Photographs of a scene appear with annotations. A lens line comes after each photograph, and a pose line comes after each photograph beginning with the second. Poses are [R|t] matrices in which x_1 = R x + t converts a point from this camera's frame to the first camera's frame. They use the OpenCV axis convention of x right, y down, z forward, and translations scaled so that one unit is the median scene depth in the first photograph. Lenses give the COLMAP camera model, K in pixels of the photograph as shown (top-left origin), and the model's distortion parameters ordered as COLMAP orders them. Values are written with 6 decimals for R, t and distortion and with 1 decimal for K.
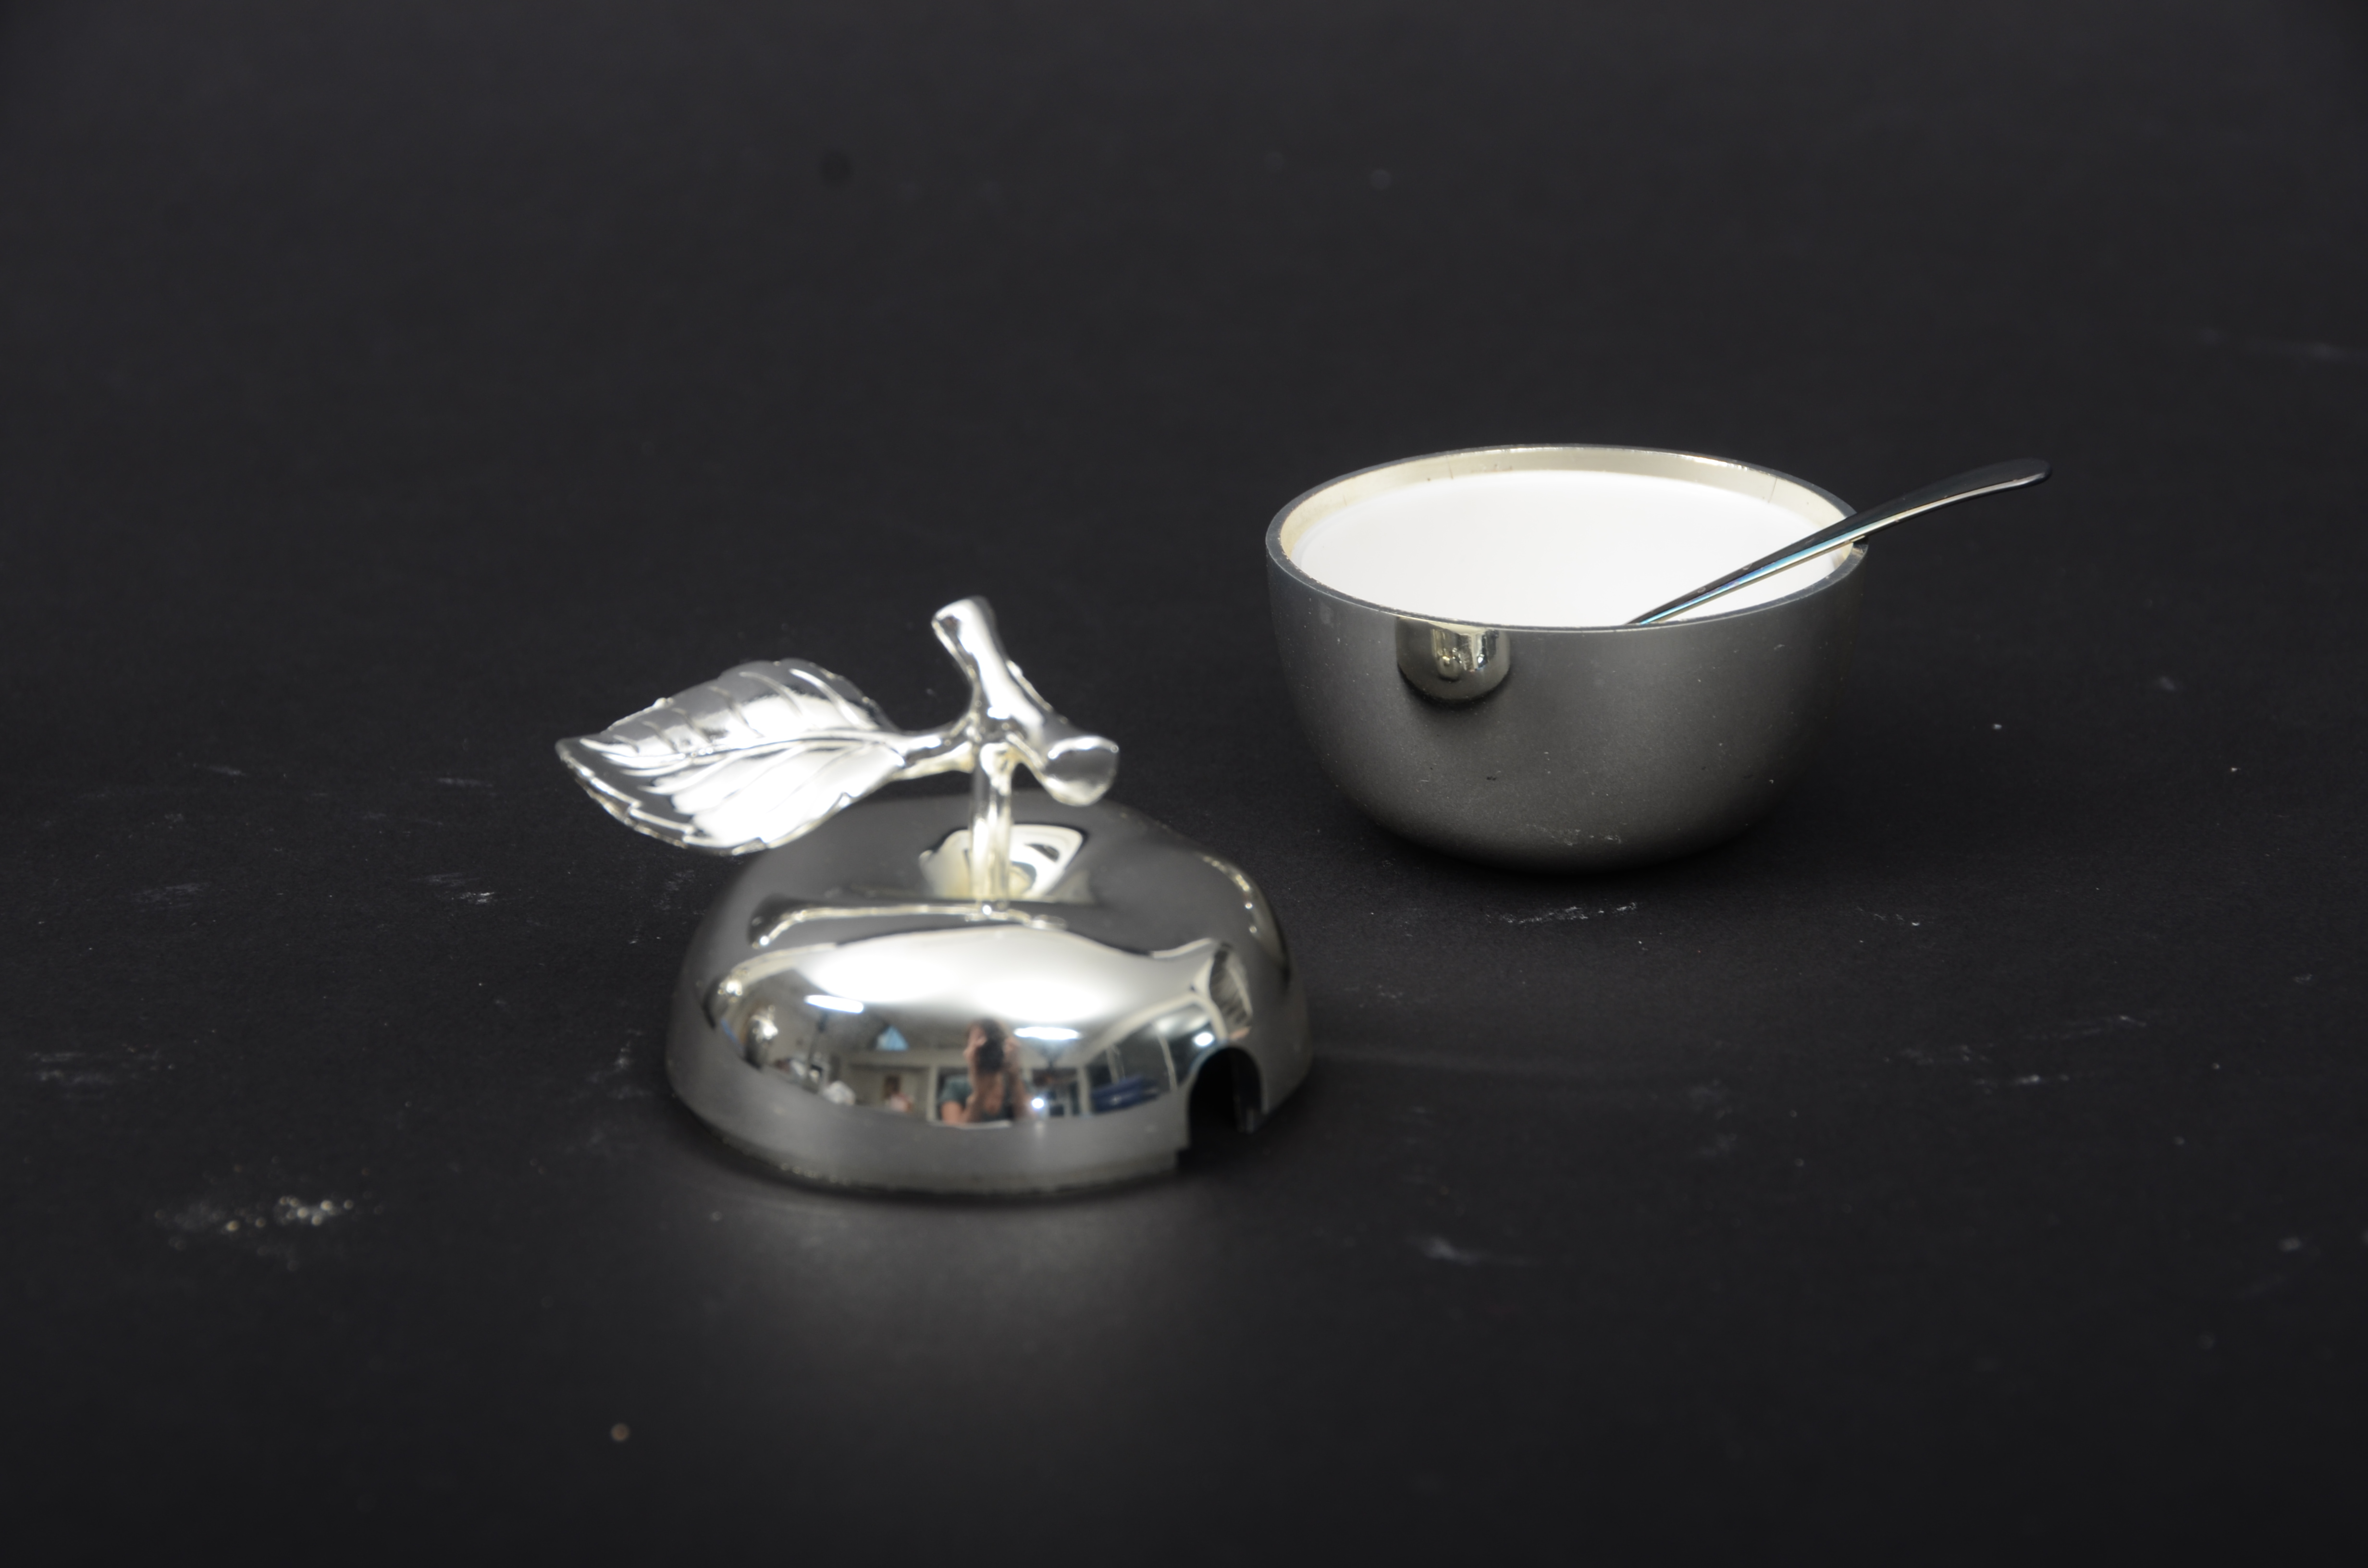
lens RADIAL K [[7735.9, 0, 1184.0], [0, 7735.9, 784.0], [0, 0, 1]] dist [0.117246, -2.491106]
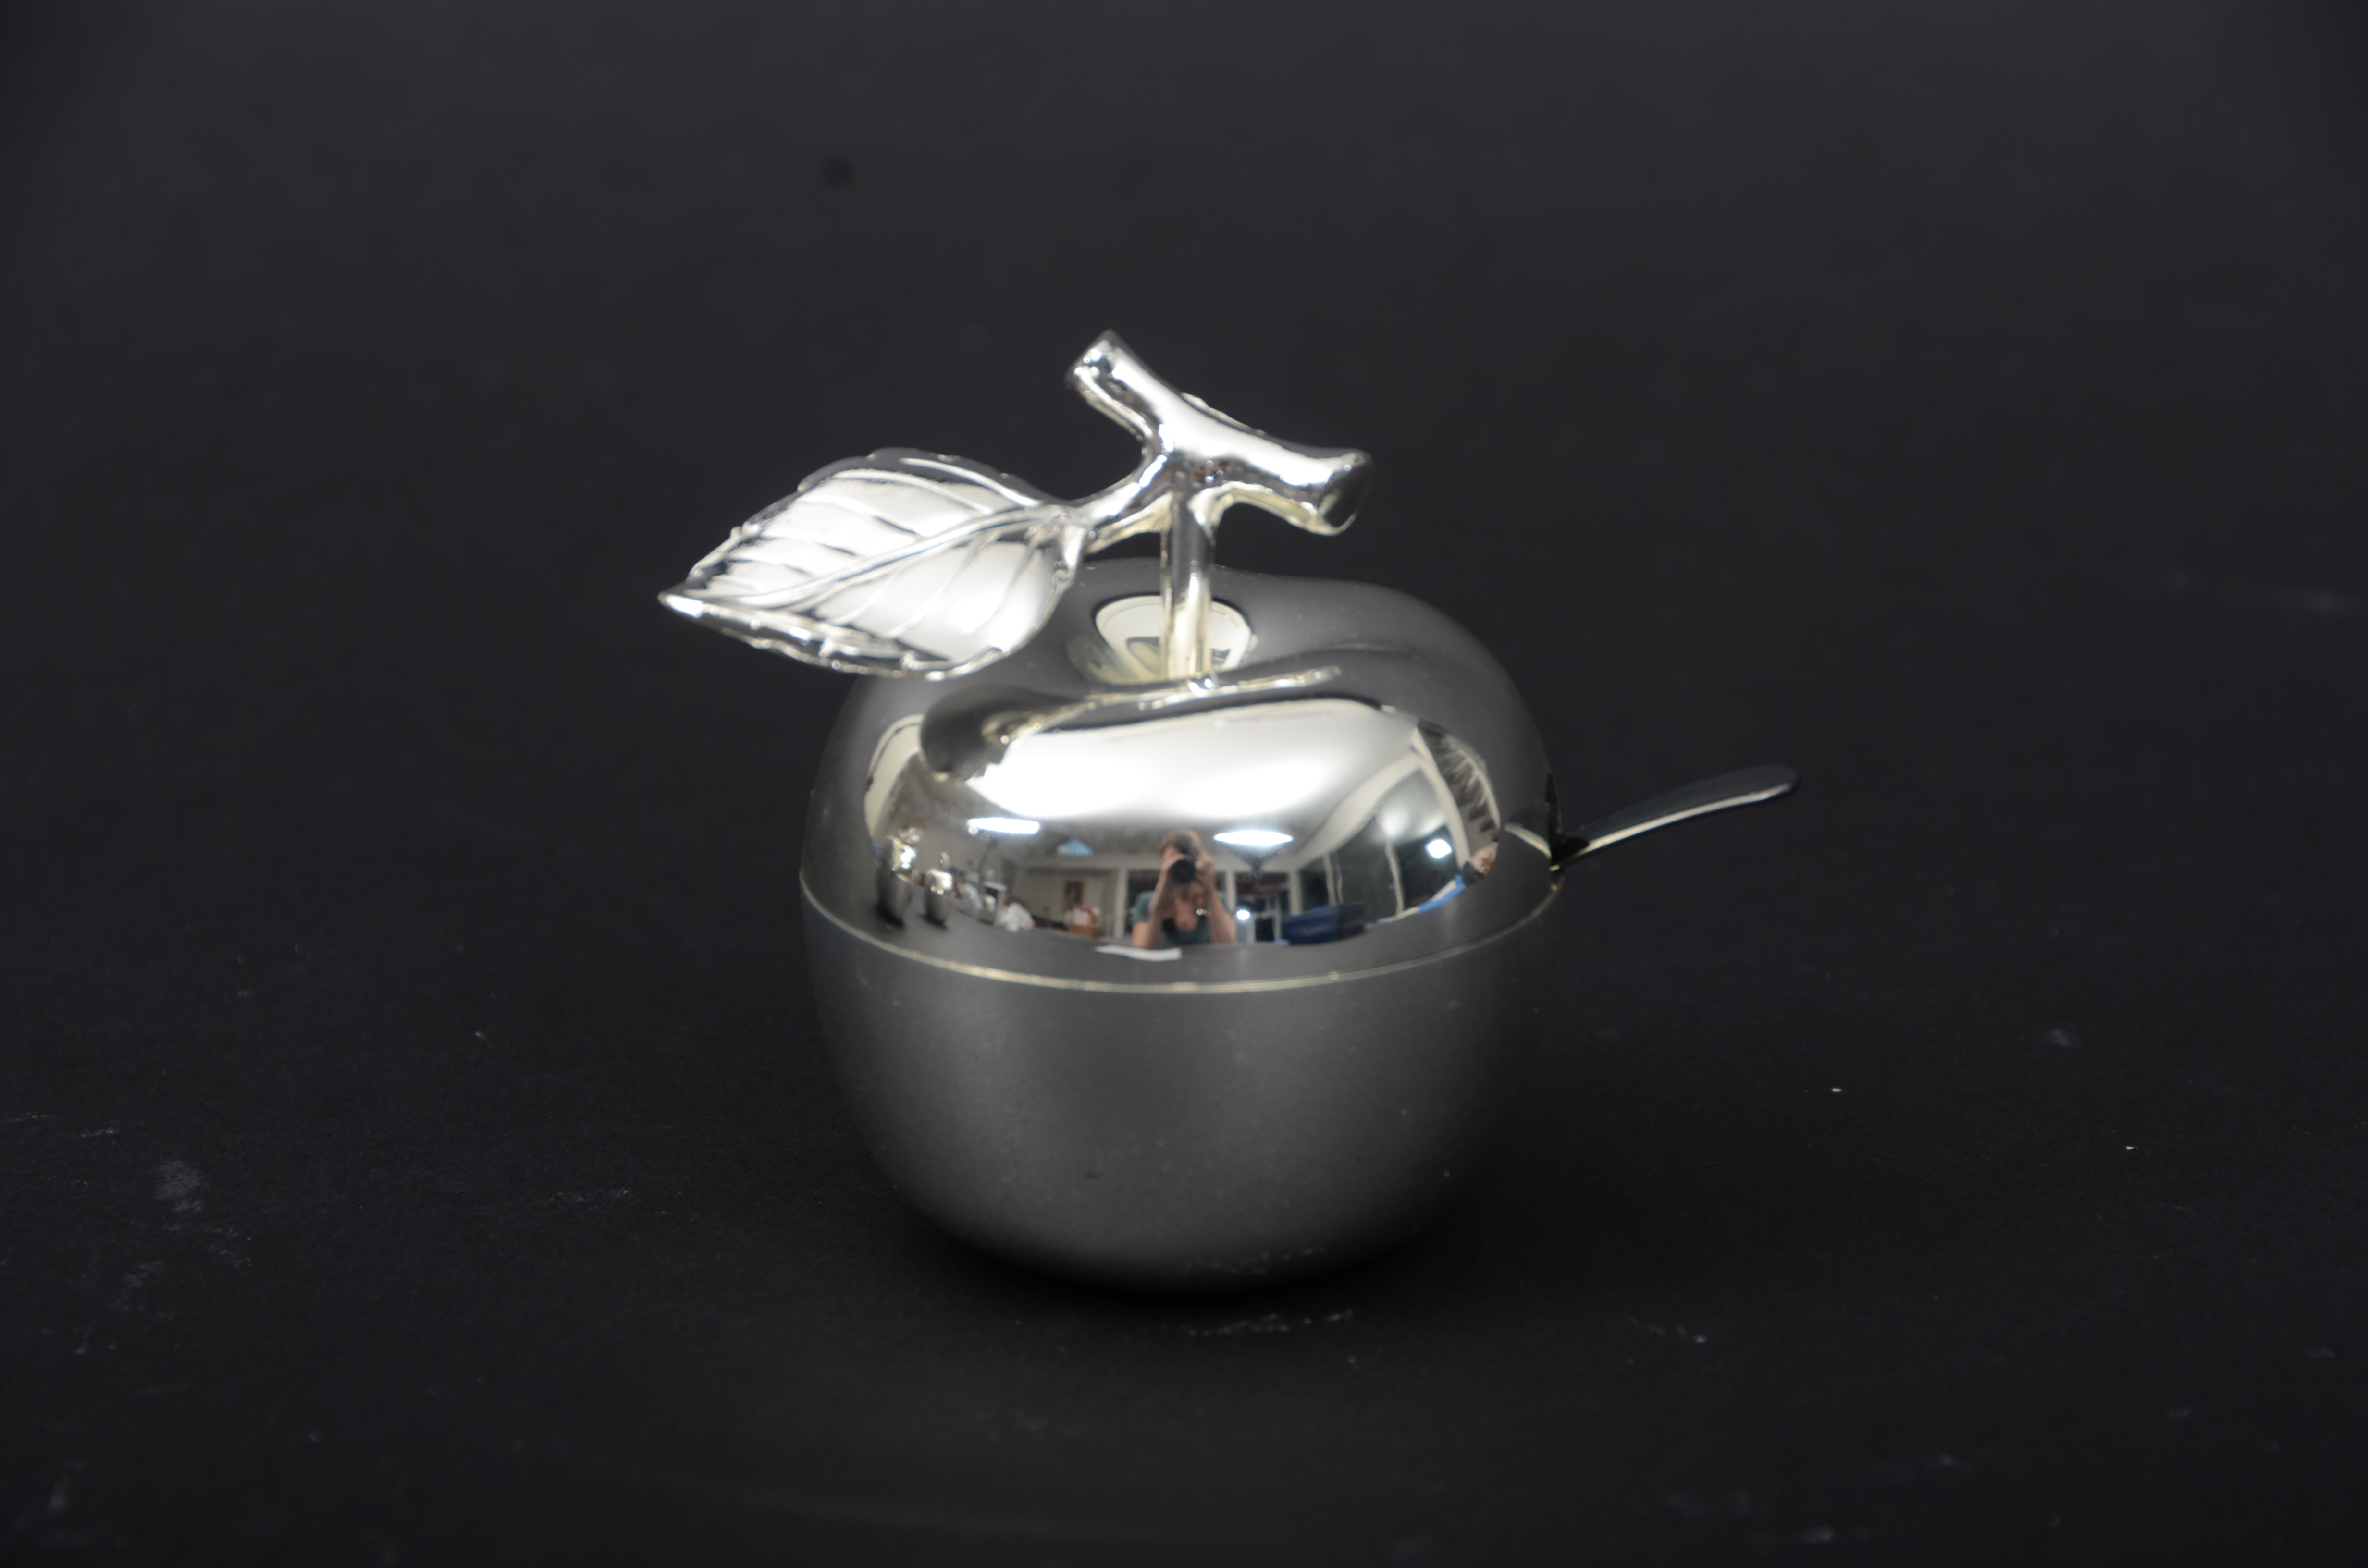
lens RADIAL K [[12452.4, 0, 1184.0], [0, 12452.4, 784.0], [0, 0, 1]] dist [0.073093, 1.832528]
pose [[0.999968, 0.007565, -0.002414, 0.043912], [-0.007632, 0.999554, -0.028873, -0.001608], [0.002194, 0.028891, 0.999580, -0.273584]]
